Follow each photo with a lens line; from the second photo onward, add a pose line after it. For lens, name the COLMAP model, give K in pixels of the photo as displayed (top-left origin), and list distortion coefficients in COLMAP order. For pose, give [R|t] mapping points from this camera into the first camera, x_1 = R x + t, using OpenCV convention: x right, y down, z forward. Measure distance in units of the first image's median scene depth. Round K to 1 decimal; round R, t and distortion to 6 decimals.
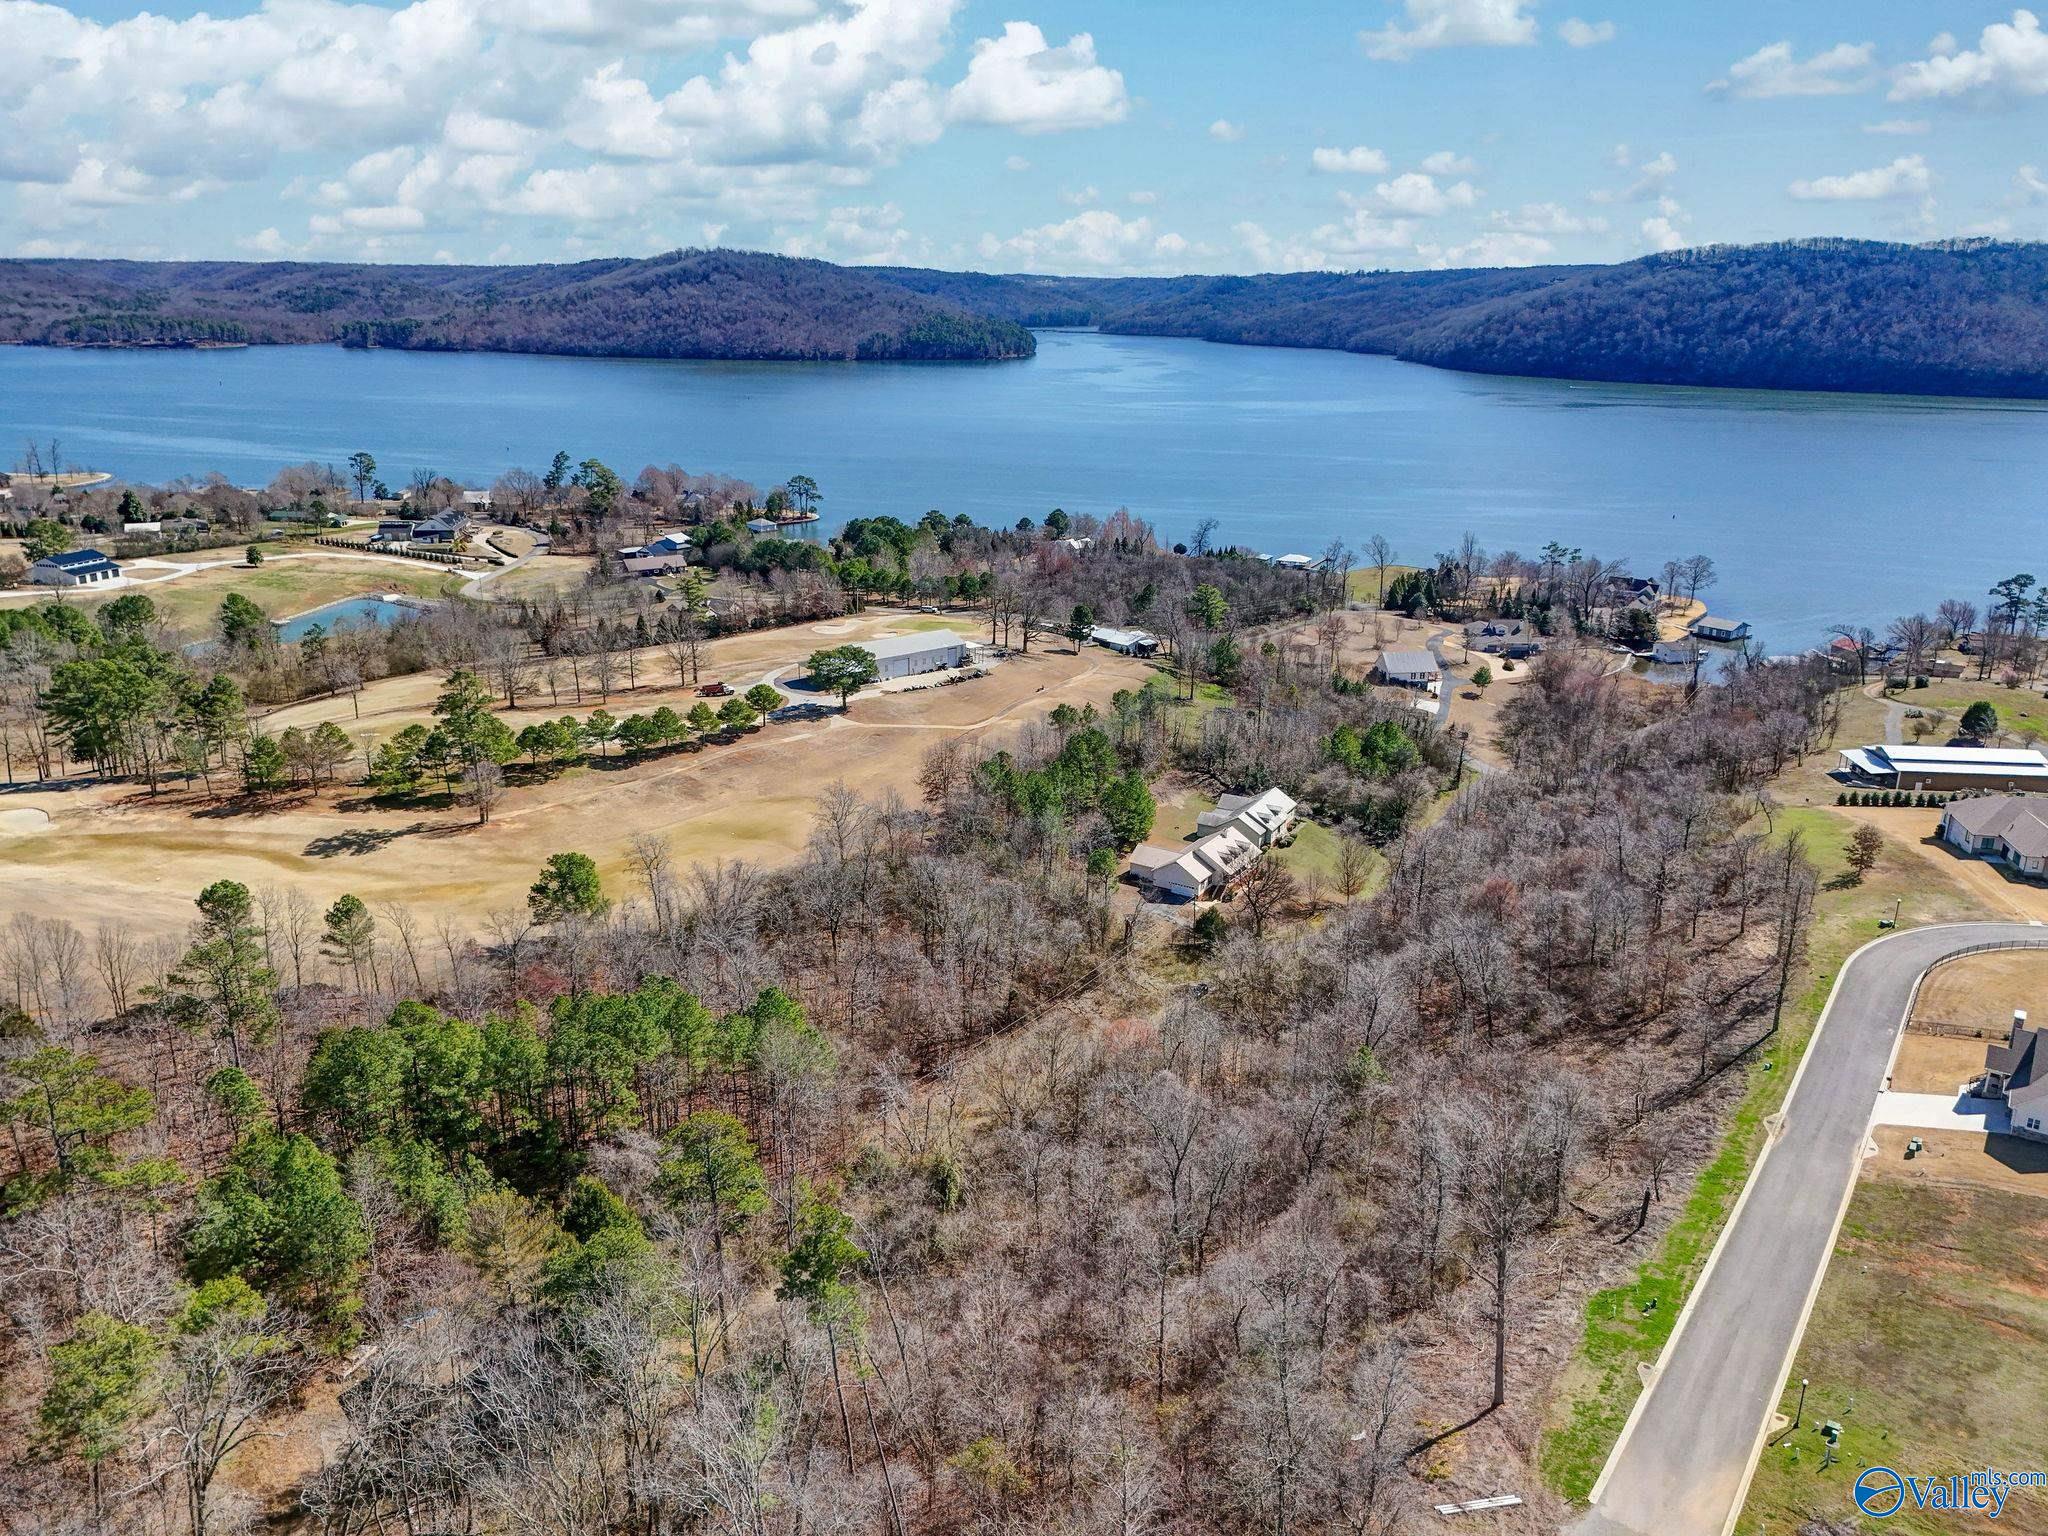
lens RADIAL K [[1432.3, 0, 1024.0], [0, 1432.3, 768.0], [0, 0, 1]] dist [0.005742, 0.015001]
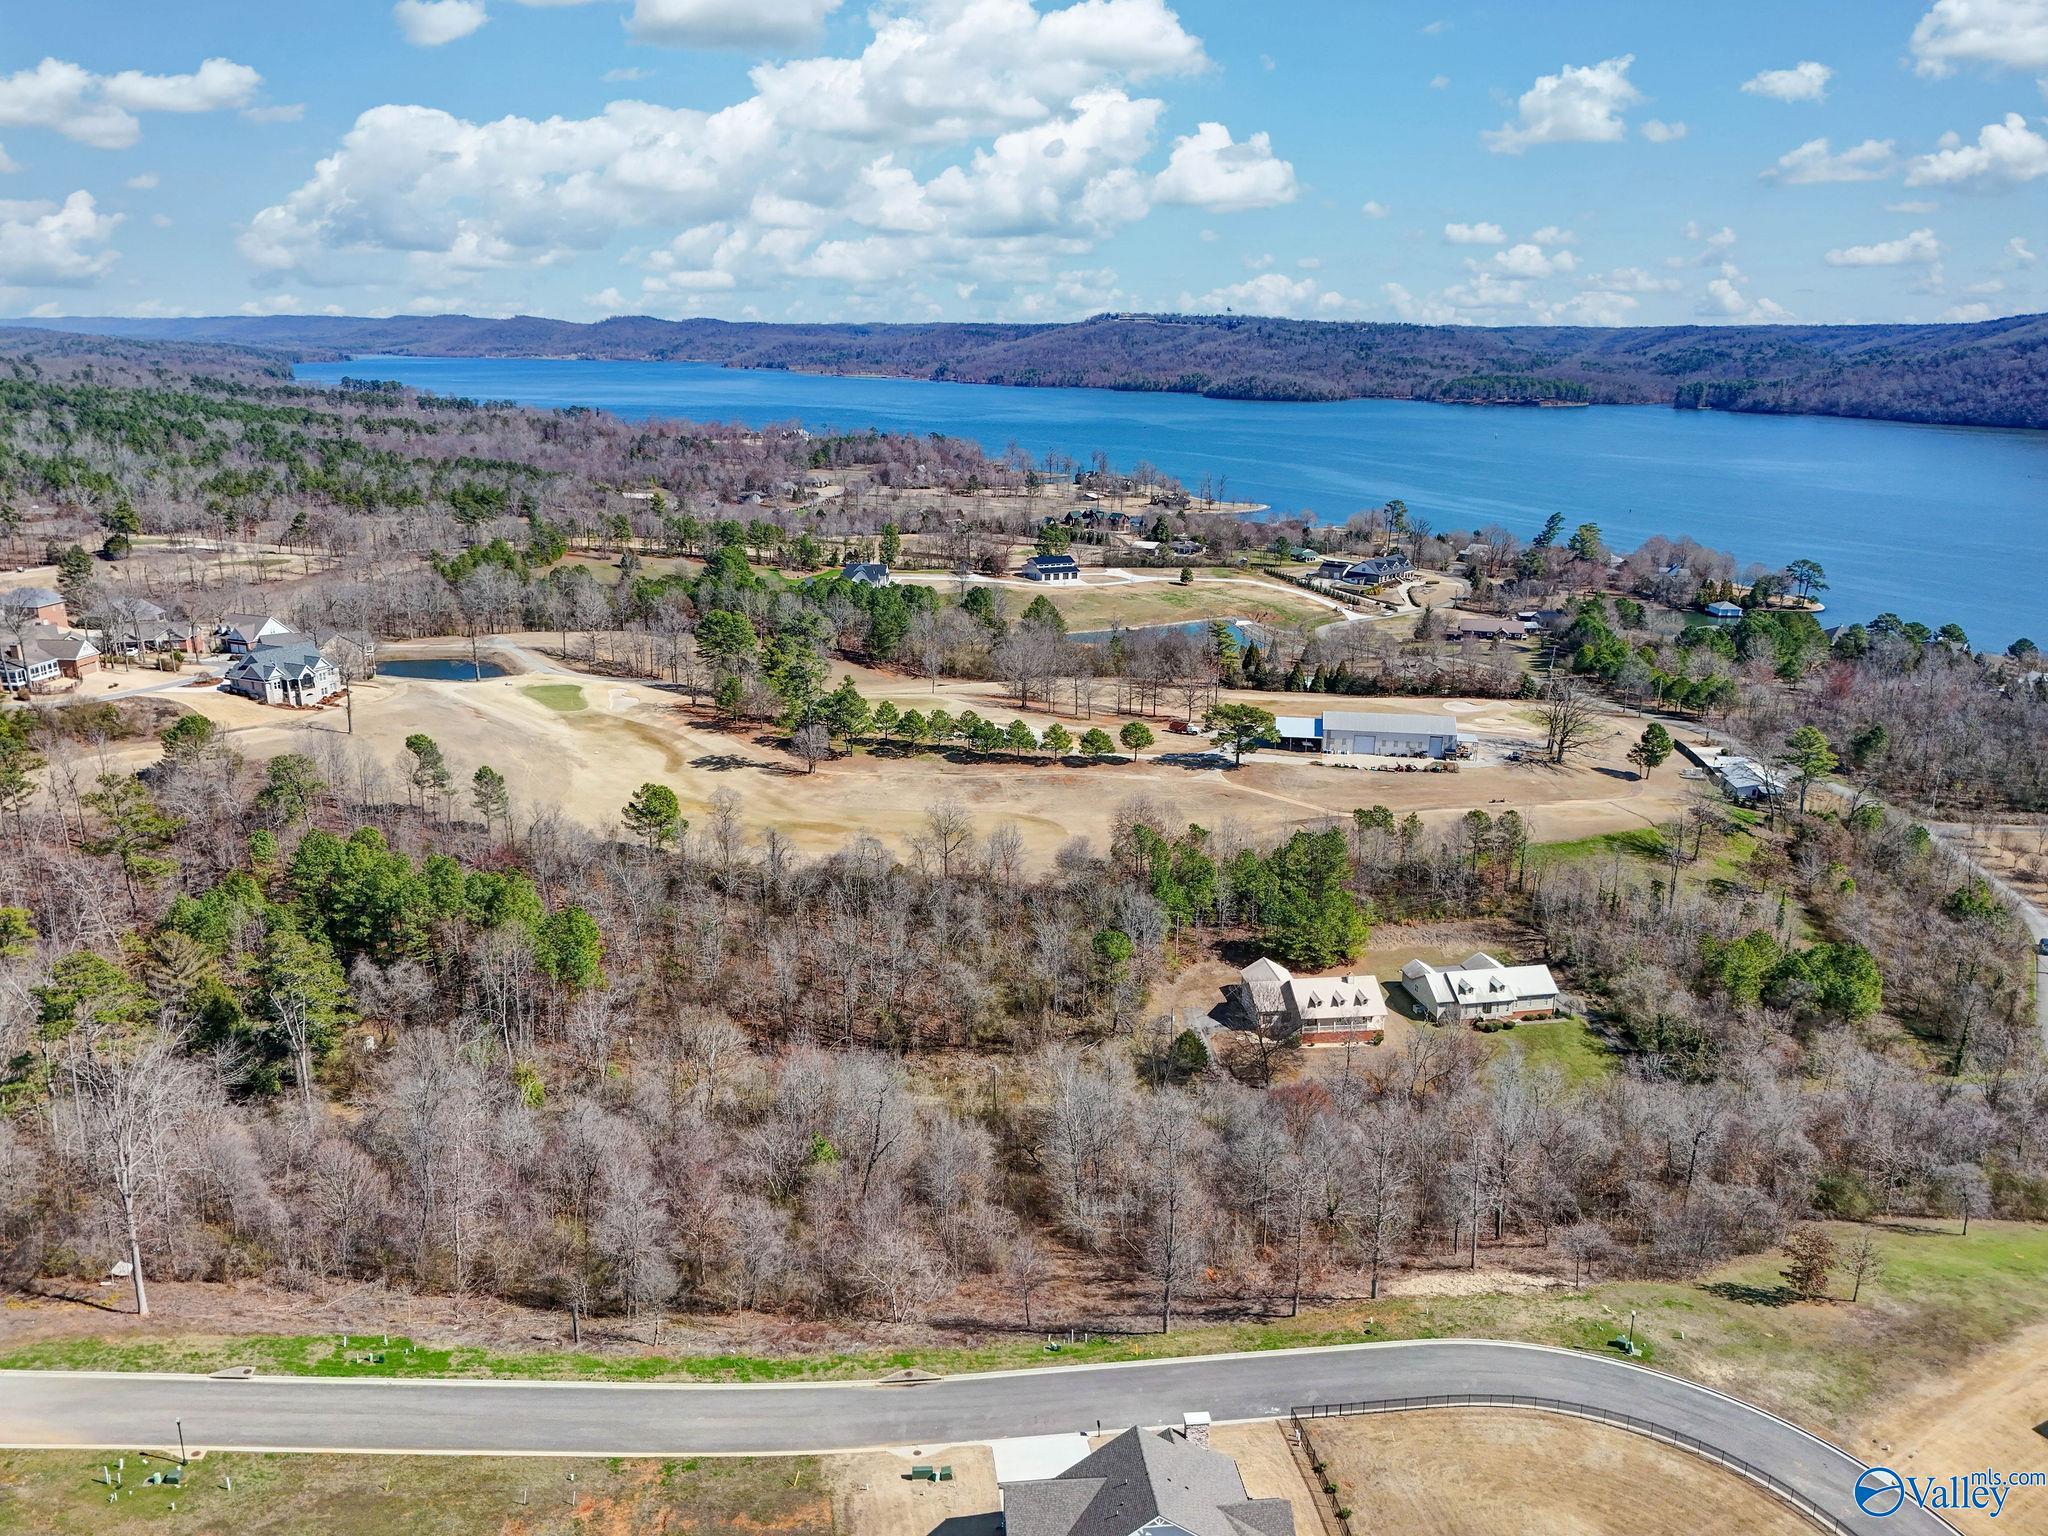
lens RADIAL K [[1432.3, 0, 1024.0], [0, 1432.3, 768.0], [0, 0, 1]] dist [0.005742, 0.015001]
pose [[0.666397, 0.204293, -0.717063, 0.277775], [-0.232379, 0.970735, 0.060606, -0.037762], [0.708460, 0.126243, 0.694368, 0.117839]]
